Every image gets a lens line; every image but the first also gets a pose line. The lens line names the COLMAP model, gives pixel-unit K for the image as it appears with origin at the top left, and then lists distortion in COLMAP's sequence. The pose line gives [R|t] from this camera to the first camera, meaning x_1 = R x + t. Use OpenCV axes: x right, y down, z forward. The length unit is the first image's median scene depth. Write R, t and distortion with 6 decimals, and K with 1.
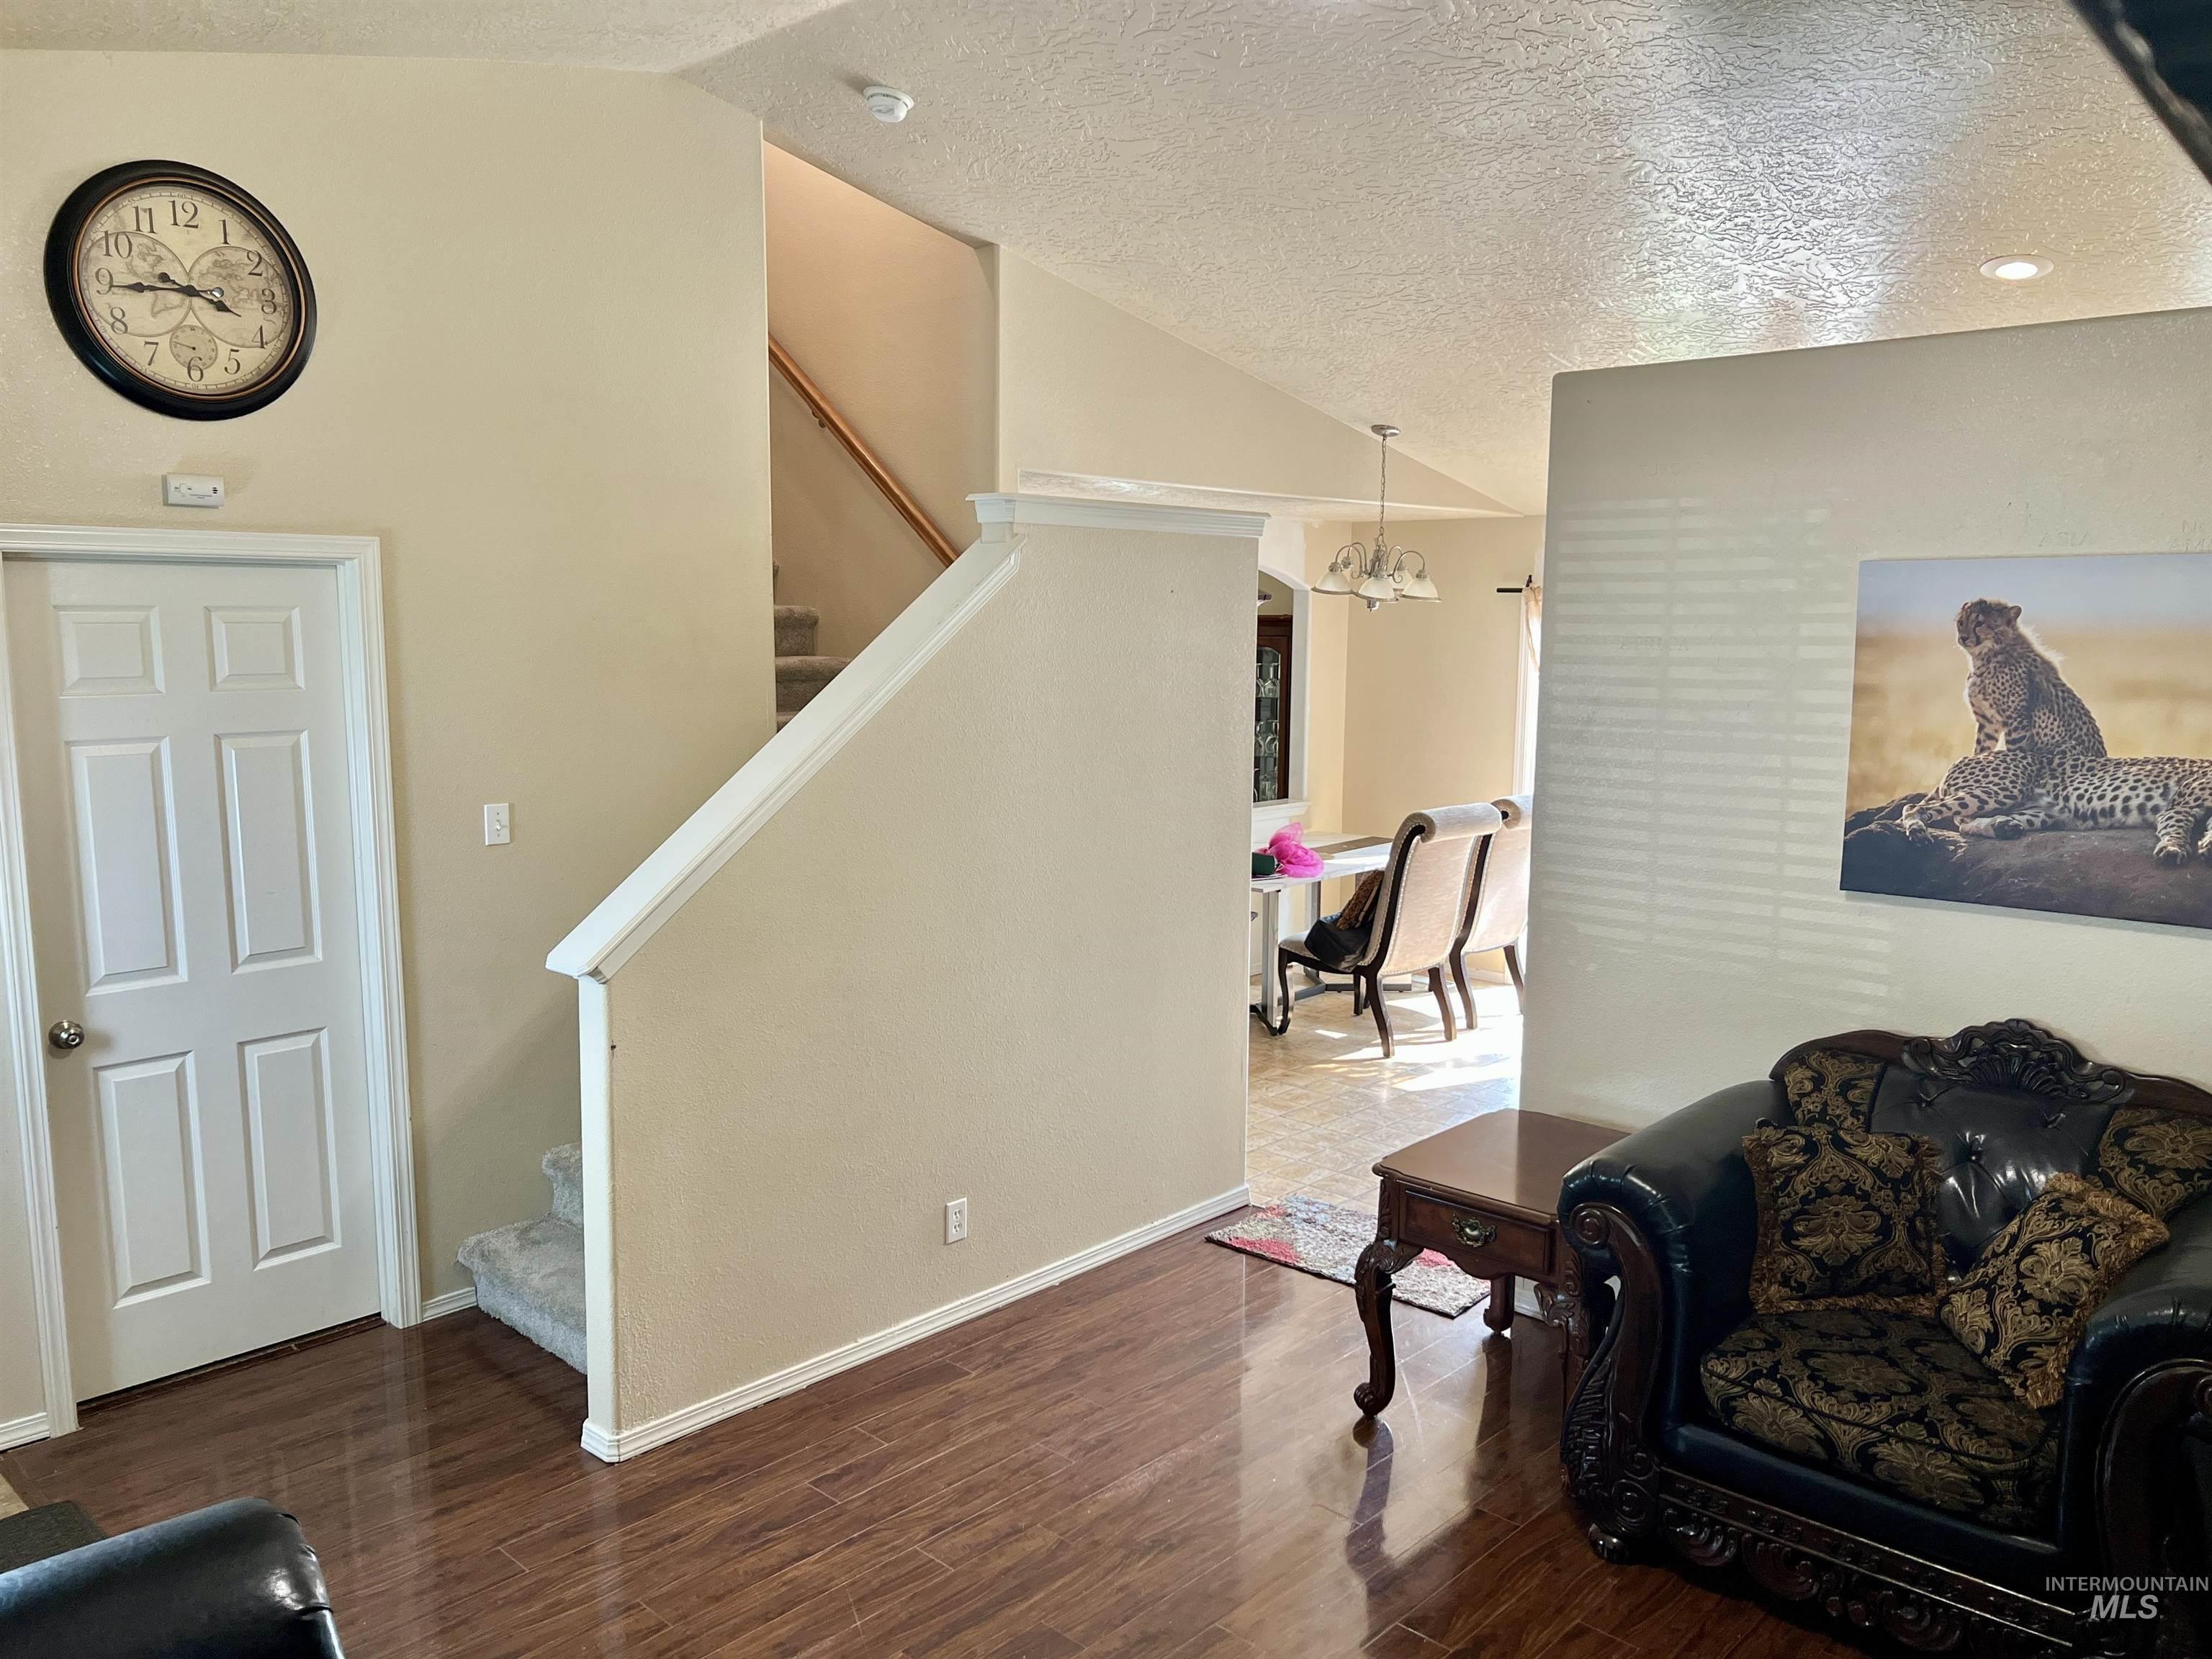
lens RADIAL K [[1668.0, 0, 1099.8], [0, 1668.0, 838.3], [0, 0, 1]] dist [0.038051, -0.046760]
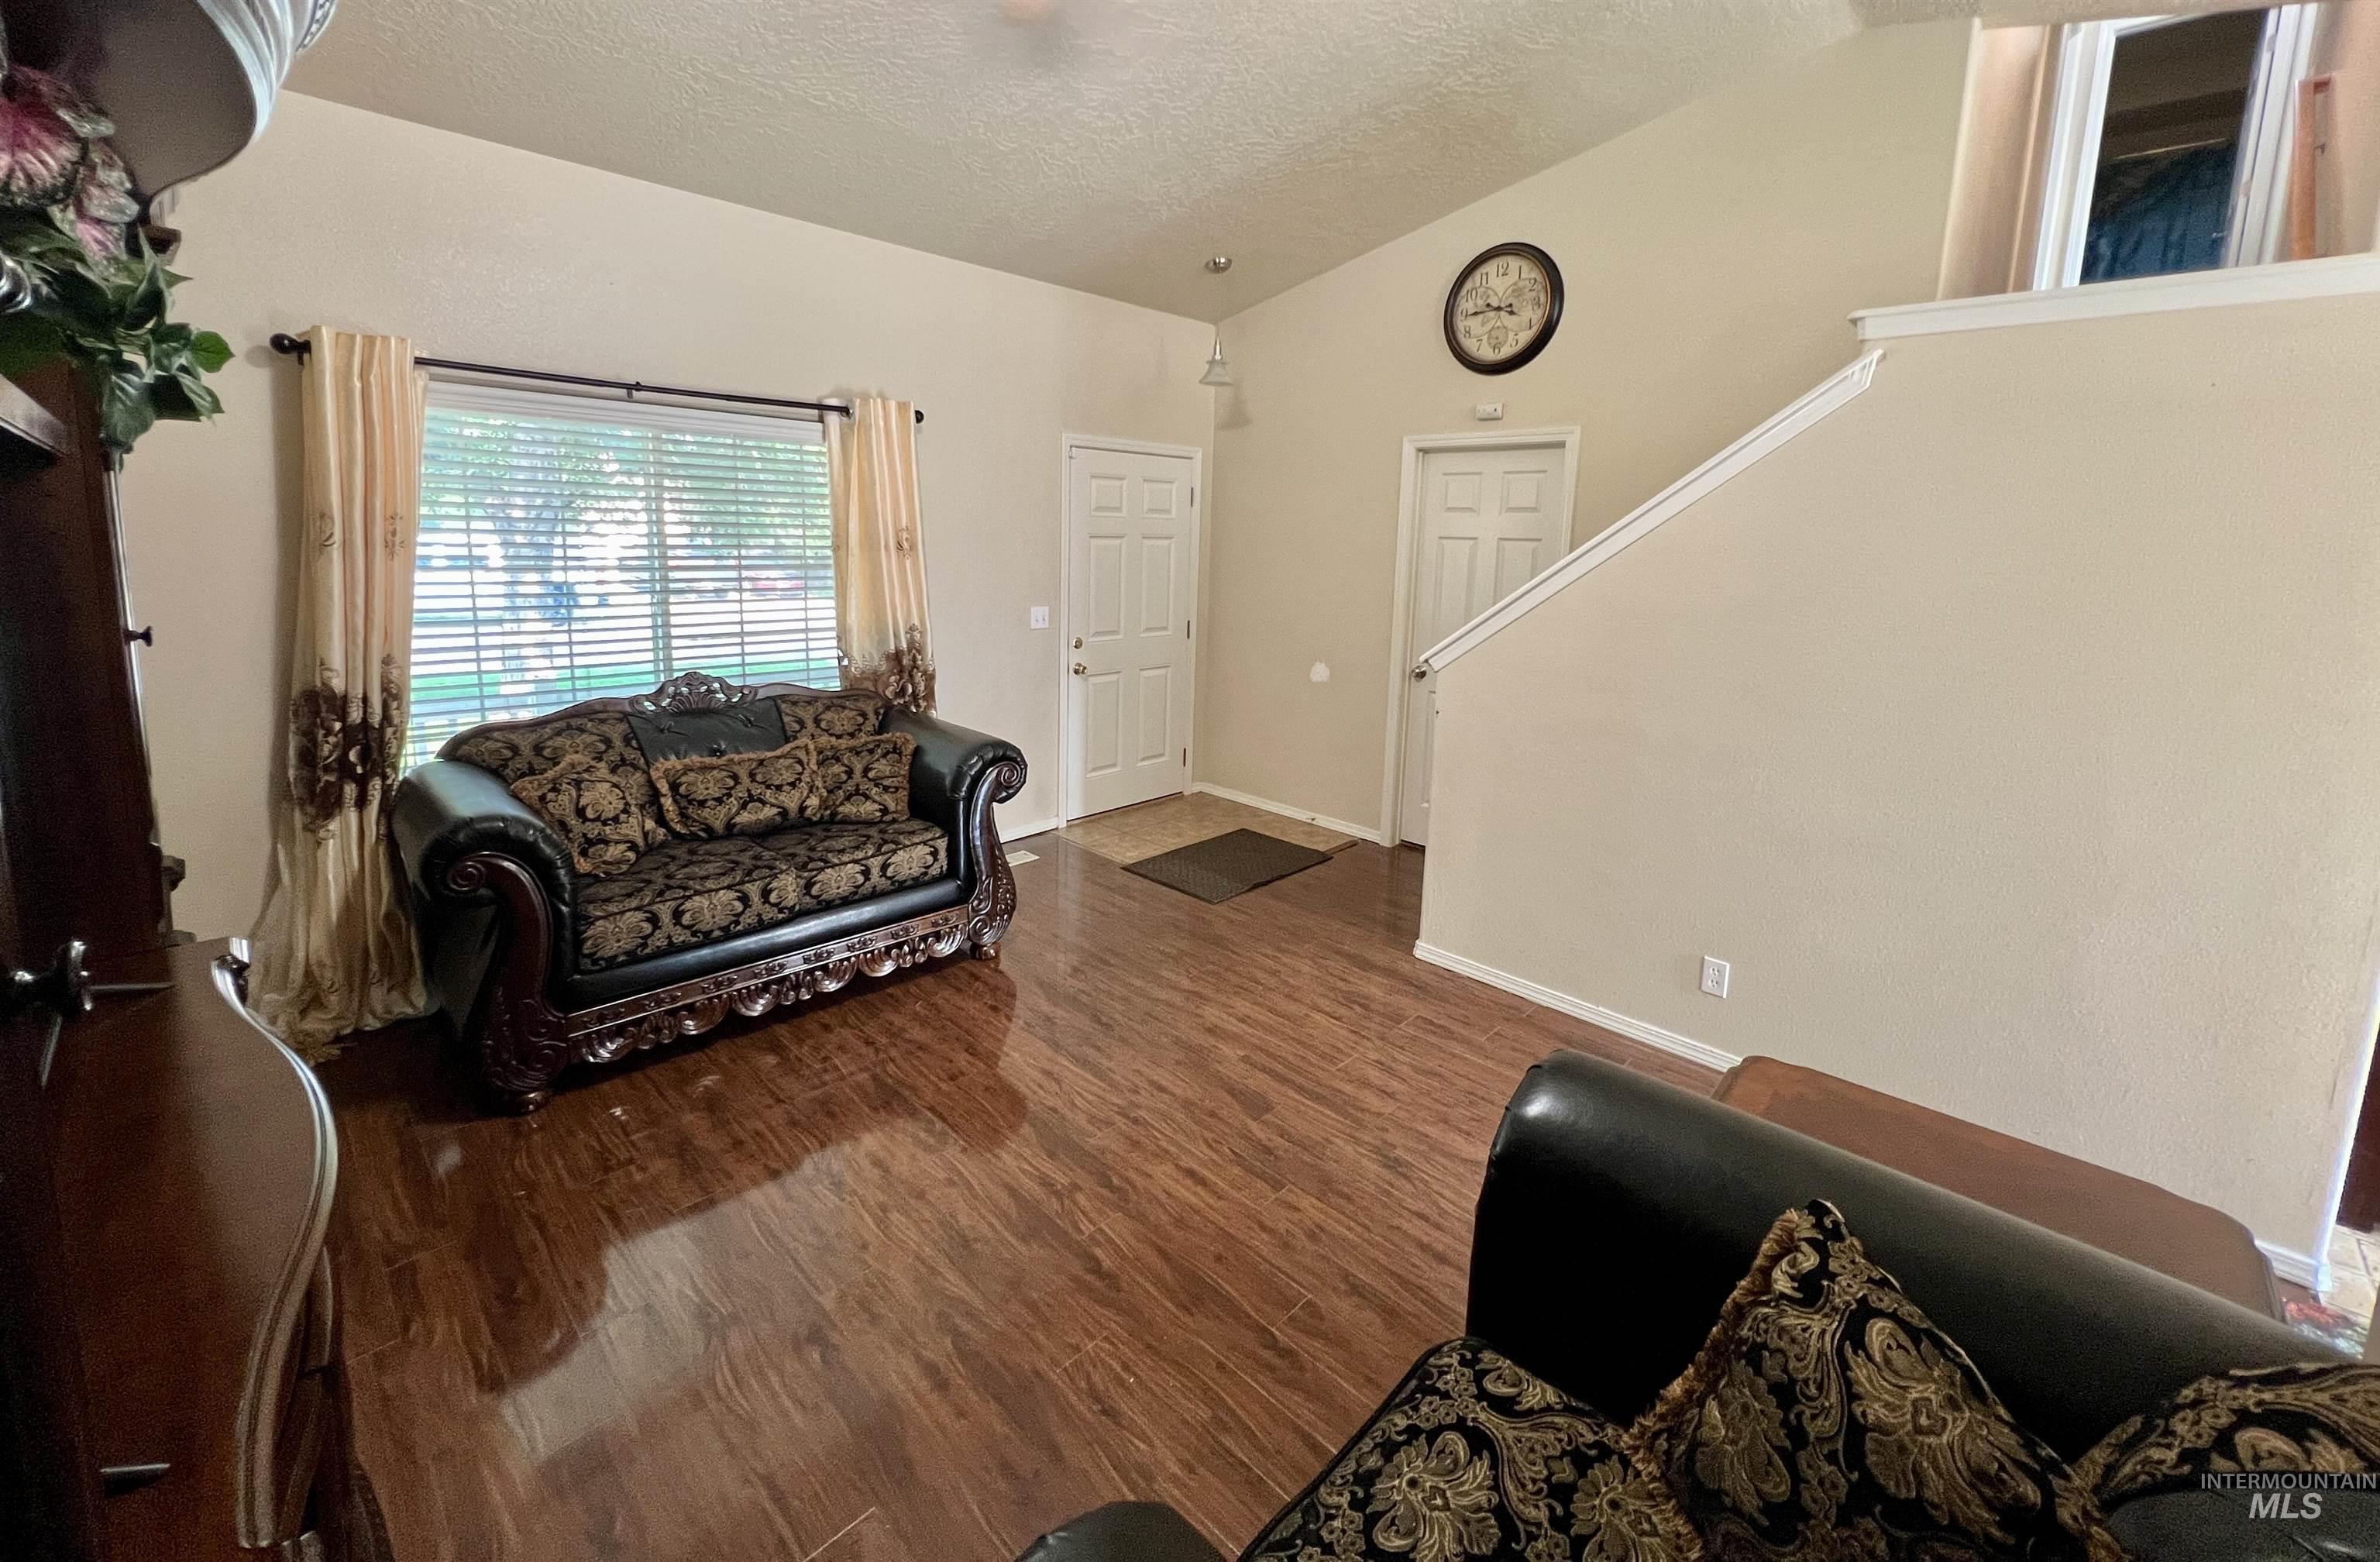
lens RADIAL K [[946.0, 0, 1187.5], [0, 946.0, 662.1], [0, 0, 1]] dist [0.000228, -0.000060]
pose [[-0.005189, 0.132263, -0.991201, 0.626994], [-0.163585, 0.977749, 0.131325, -0.008182], [0.986516, 0.162827, 0.016562, 0.711641]]
